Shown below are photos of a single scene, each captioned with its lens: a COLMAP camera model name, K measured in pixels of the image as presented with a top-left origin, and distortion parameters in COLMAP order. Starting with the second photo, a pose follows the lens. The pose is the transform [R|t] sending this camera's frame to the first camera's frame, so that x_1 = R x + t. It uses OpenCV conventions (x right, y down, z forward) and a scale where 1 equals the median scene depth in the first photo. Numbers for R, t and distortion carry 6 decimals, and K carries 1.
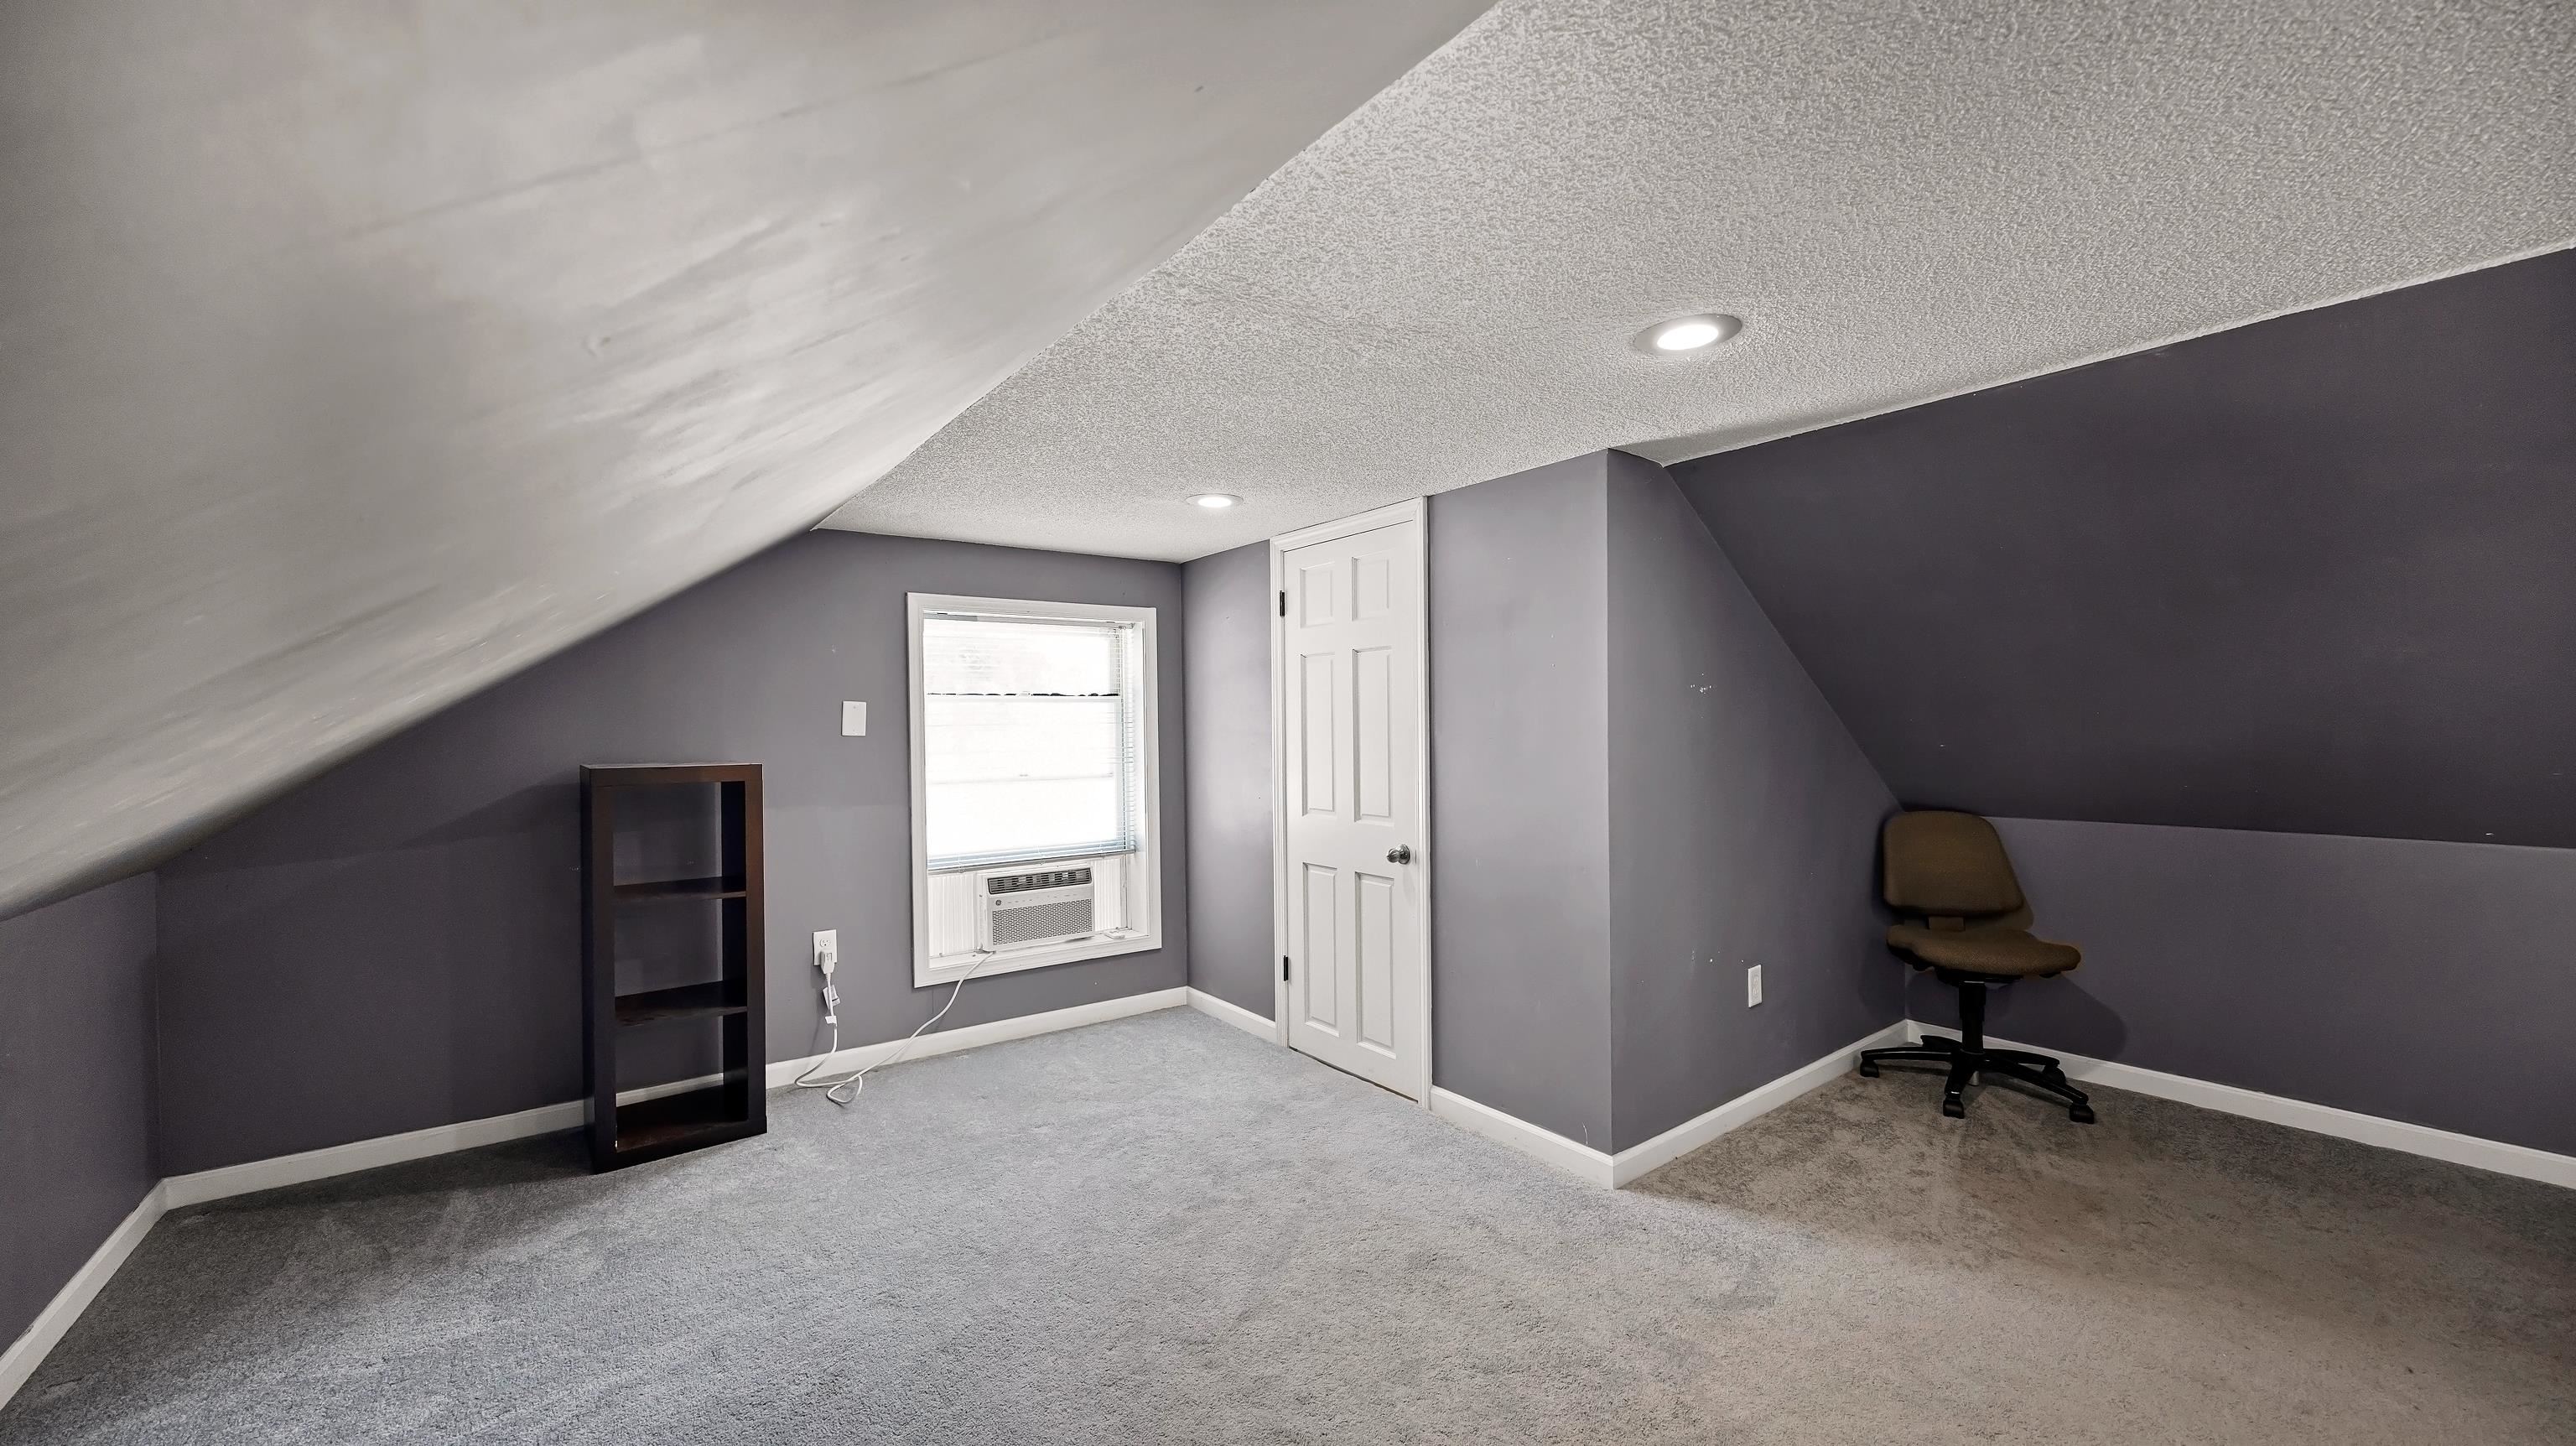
lens RADIAL K [[981.2, 0, 1266.0], [0, 981.2, 724.7], [0, 0, 1]] dist [-0.001921, -0.000176]
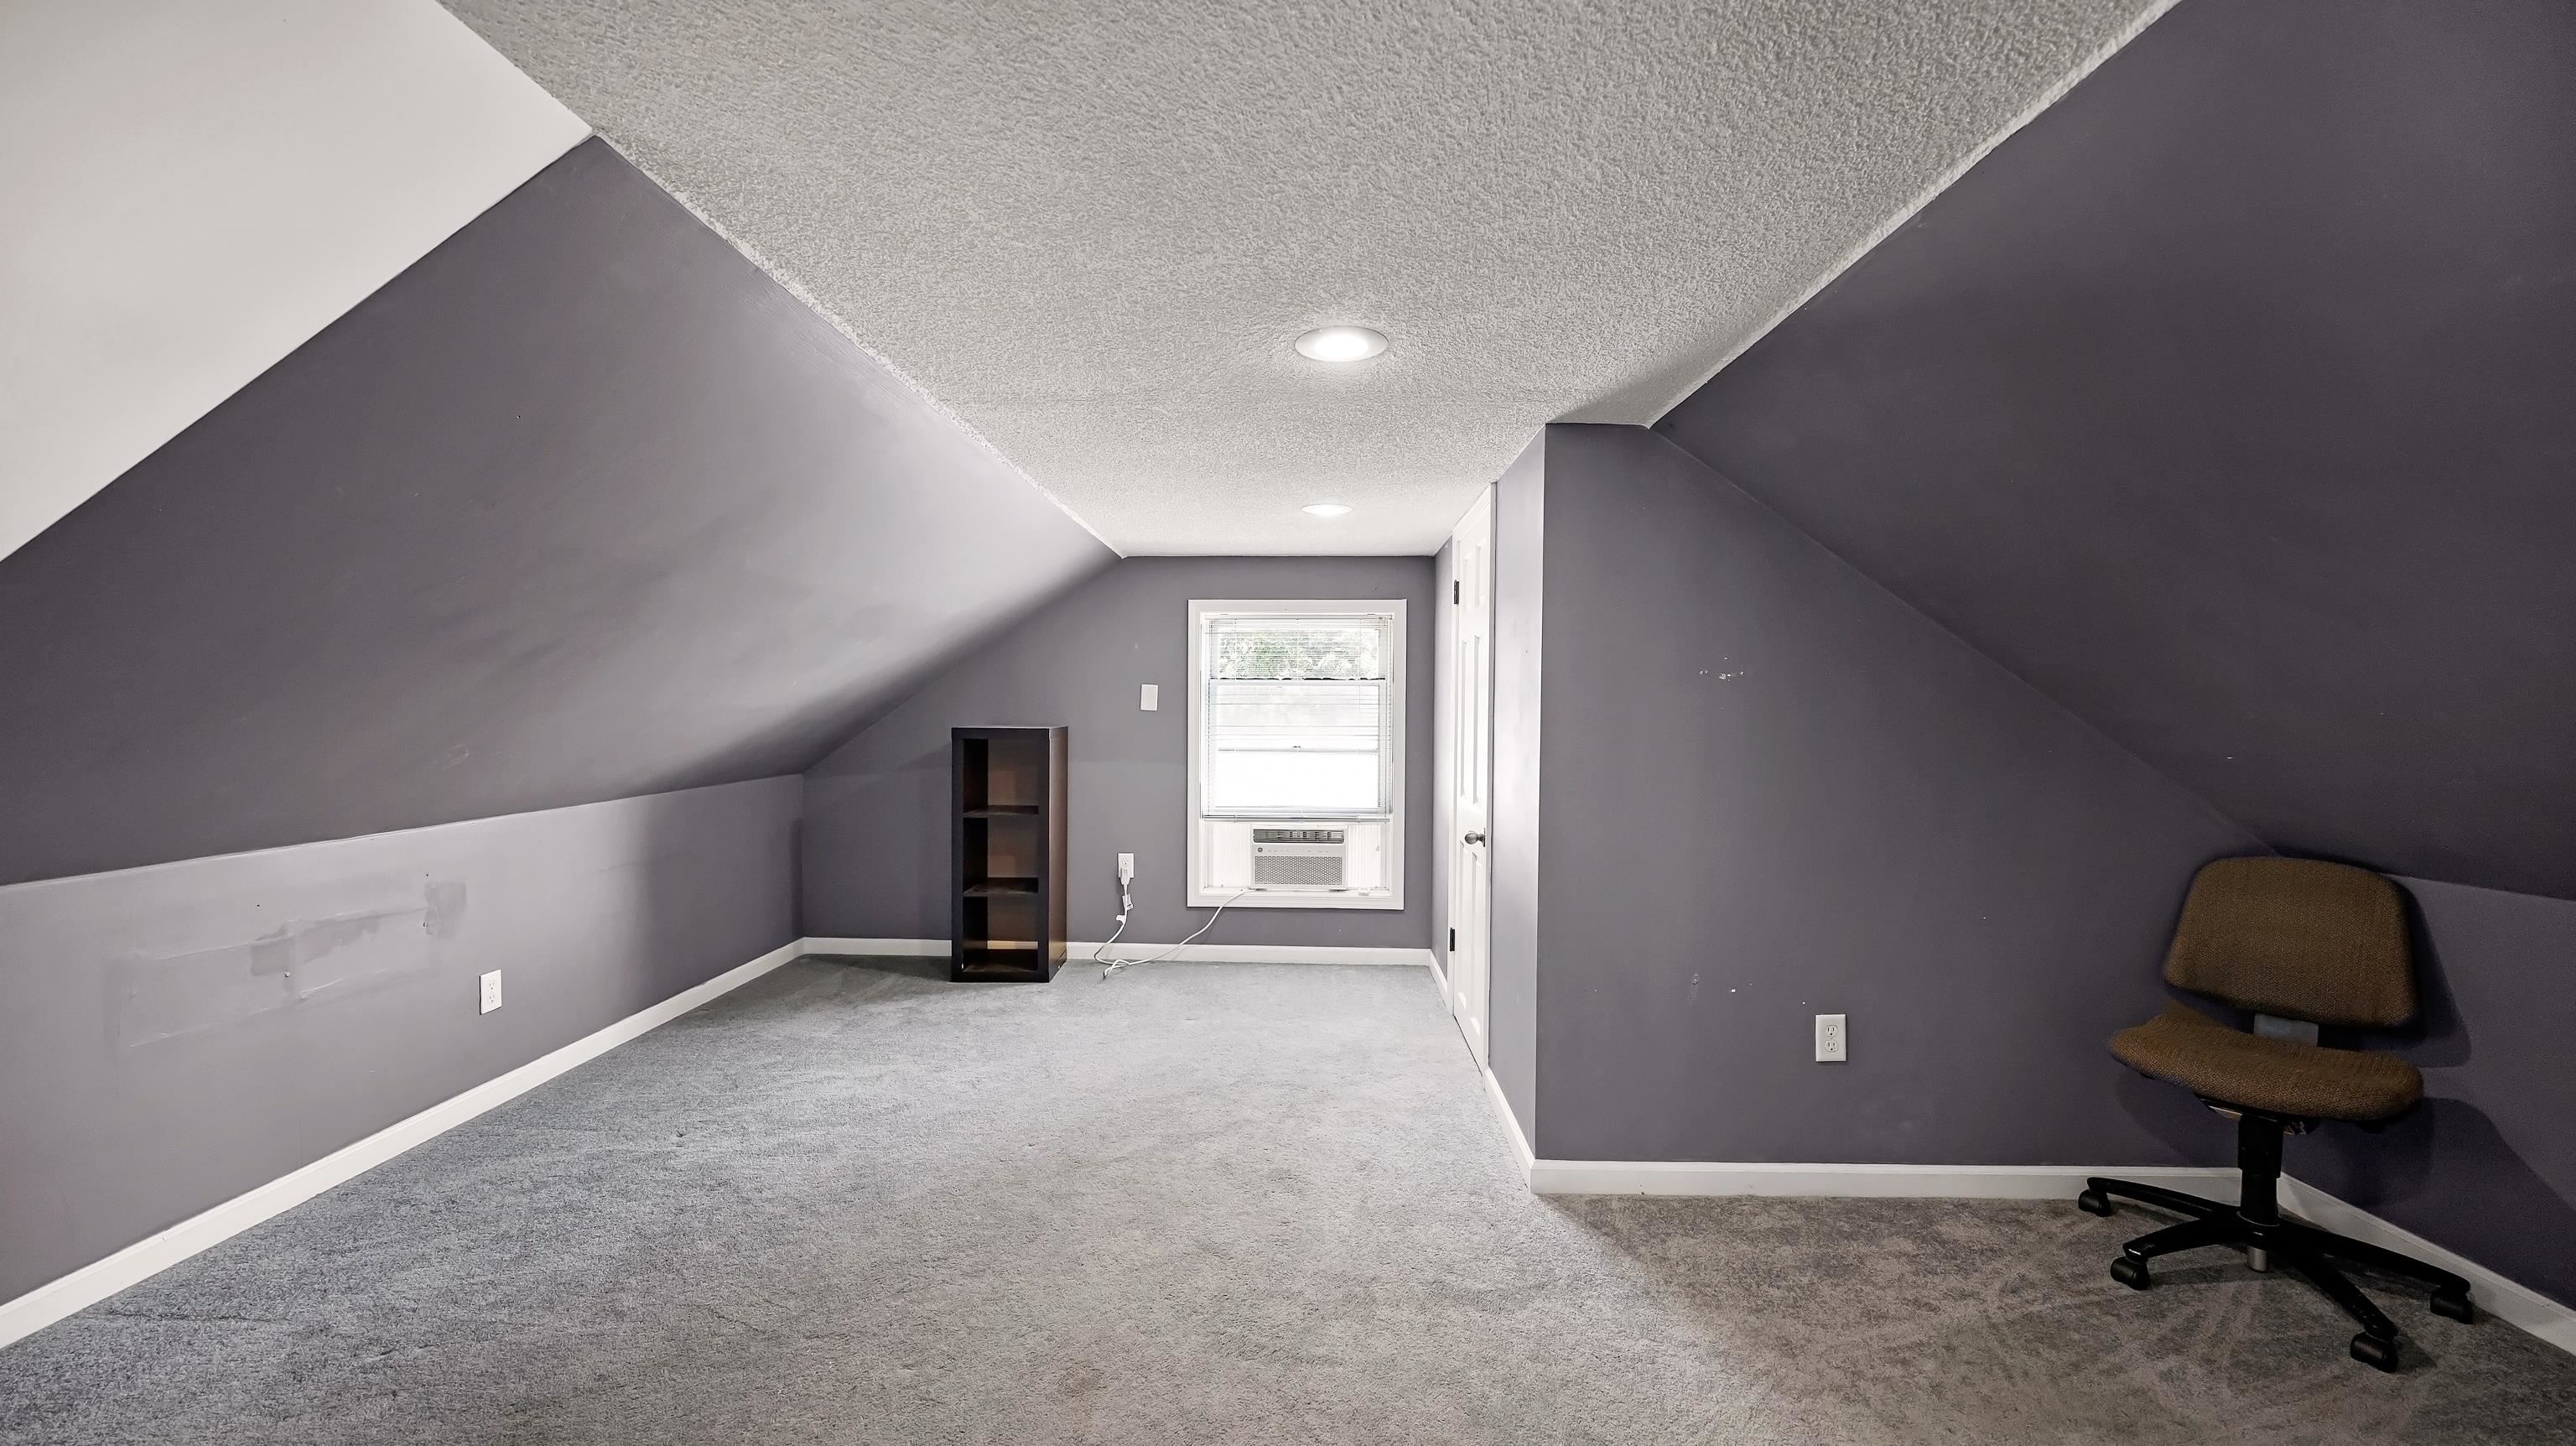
lens RADIAL K [[981.2, 0, 1270.2], [0, 981.2, 730.3], [0, 0, 1]] dist [-0.001921, -0.000176]
pose [[0.782267, 0.032385, -0.622101, 0.560269], [-0.014152, 0.999314, 0.034227, -0.010226], [0.622783, -0.017970, 0.782188, 0.065830]]
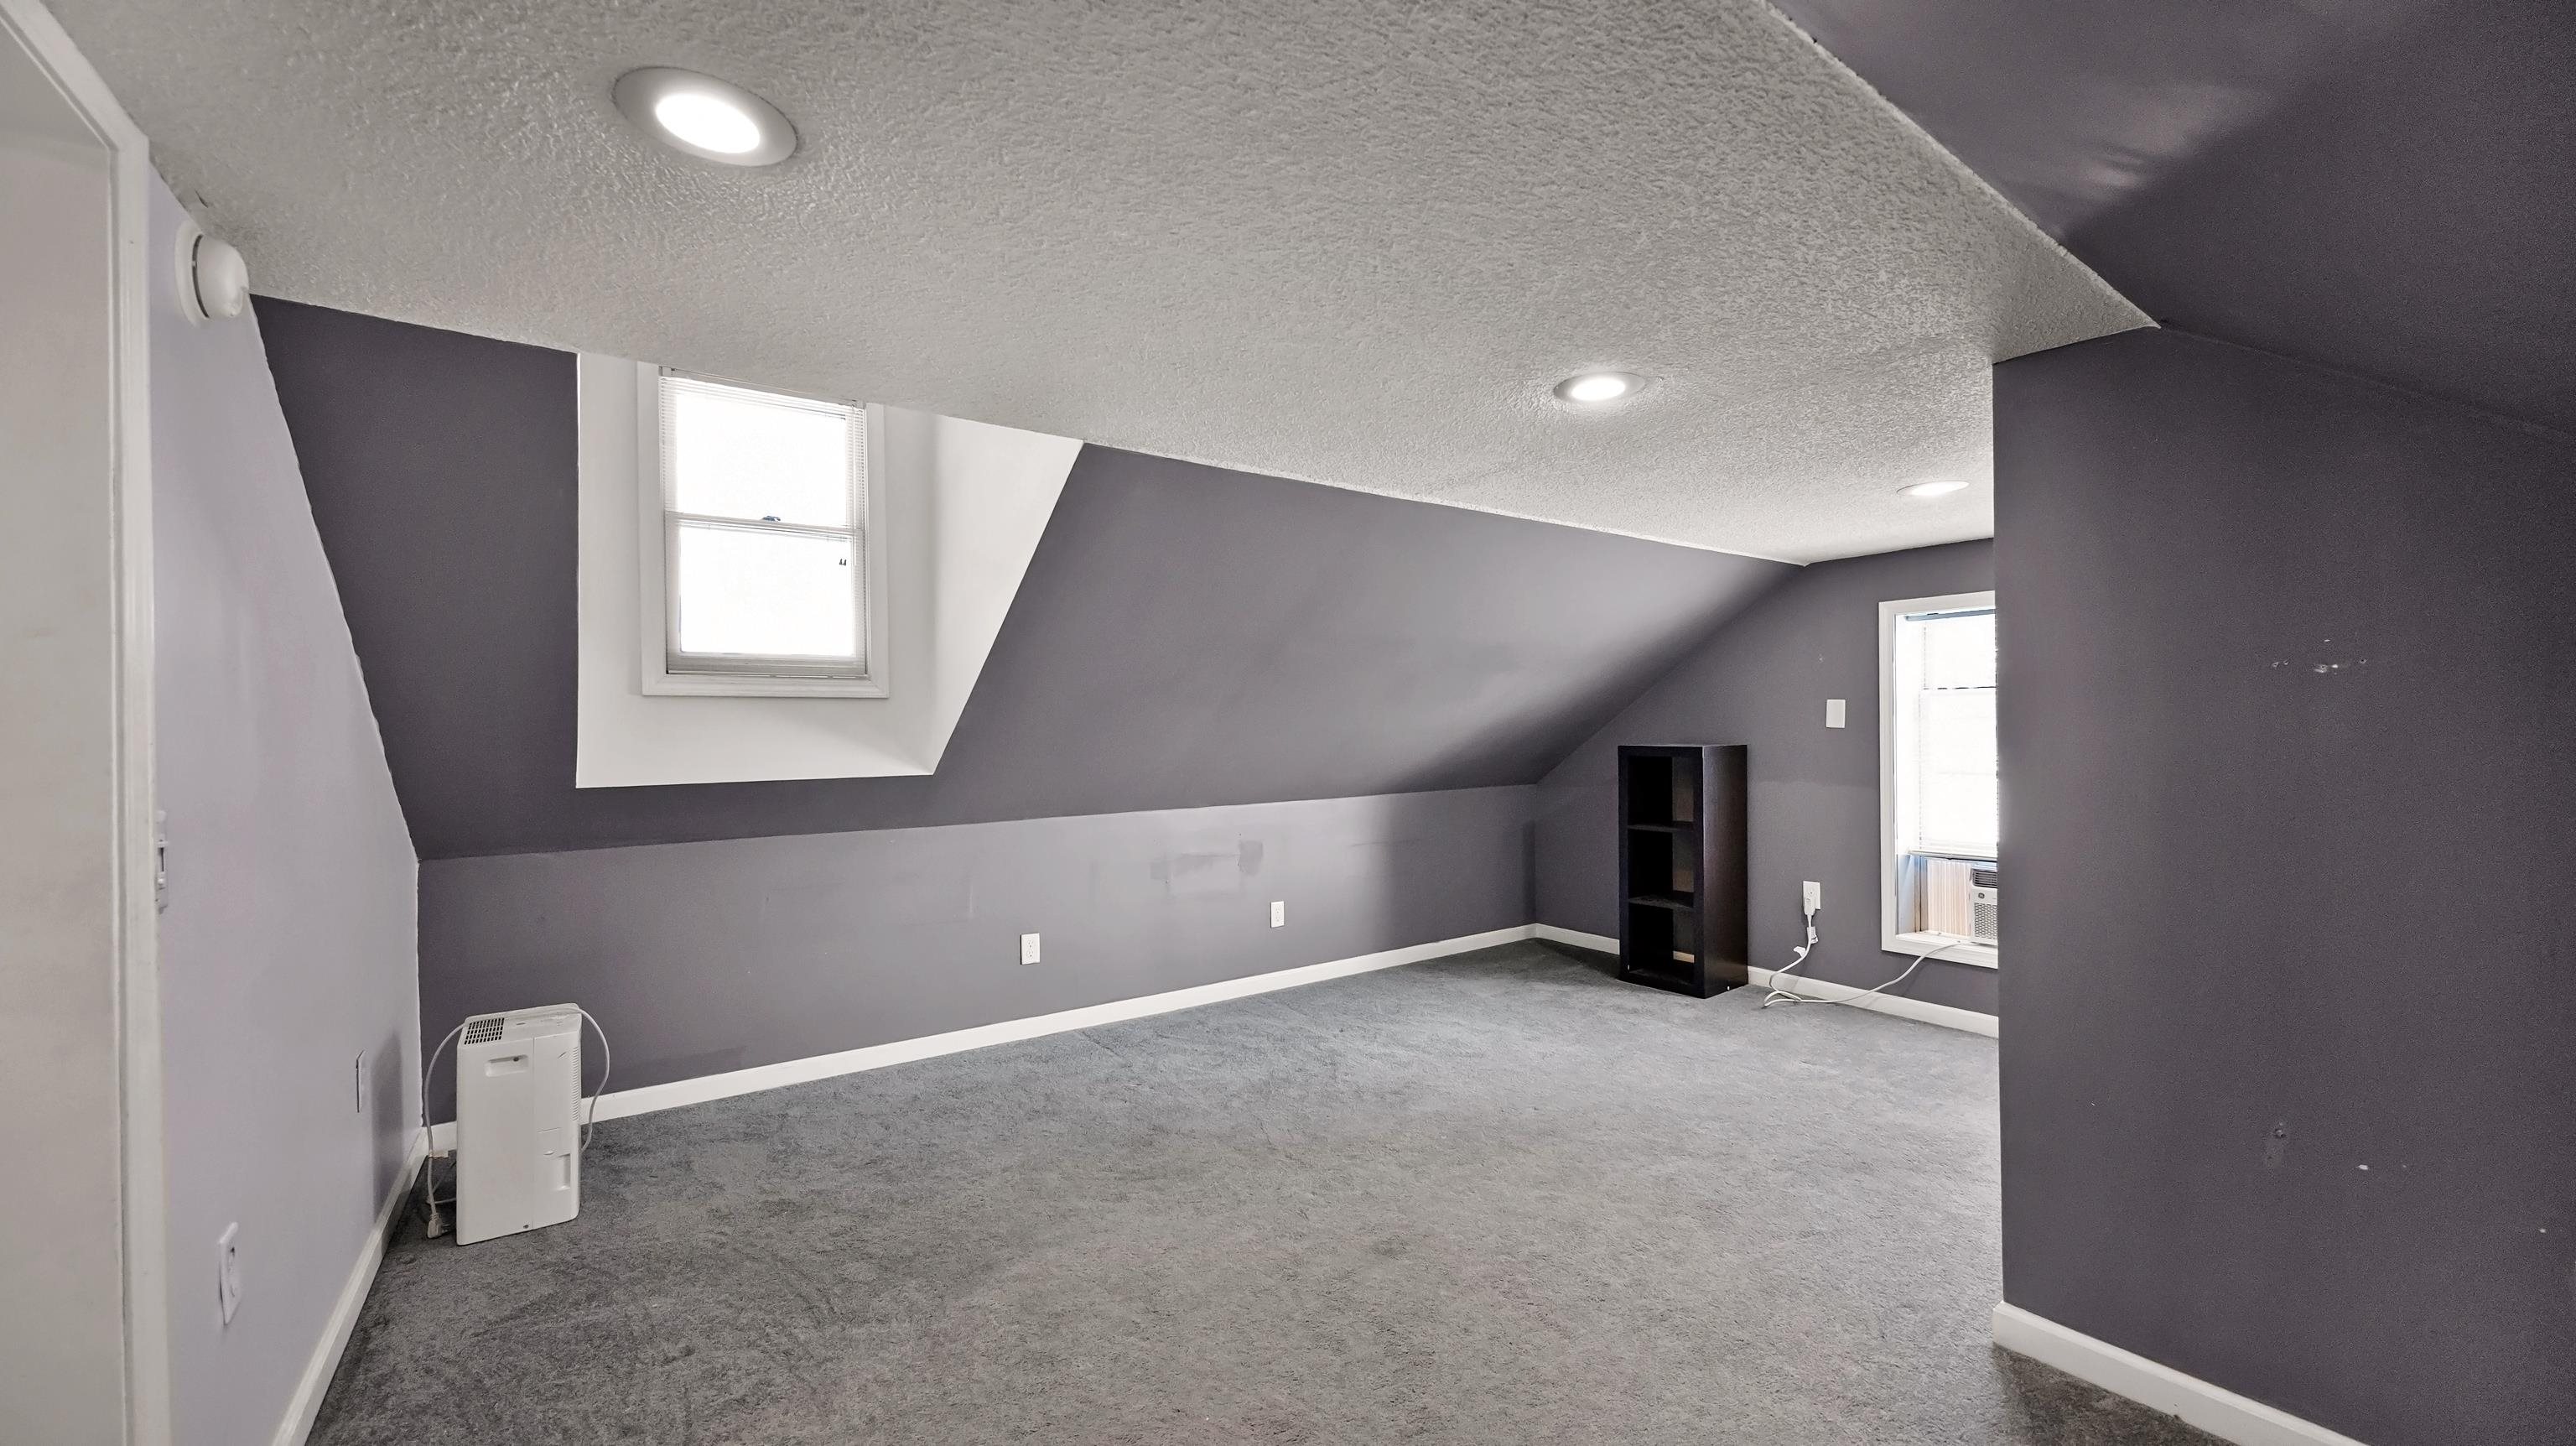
lens RADIAL K [[981.2, 0, 1277.8], [0, 981.2, 724.3], [0, 0, 1]] dist [-0.001921, -0.000176]
pose [[-0.022946, 0.009393, -0.999693, 0.846869], [0.013685, 0.999865, 0.009081, -0.014126], [0.999643, -0.013473, -0.023072, 0.353750]]
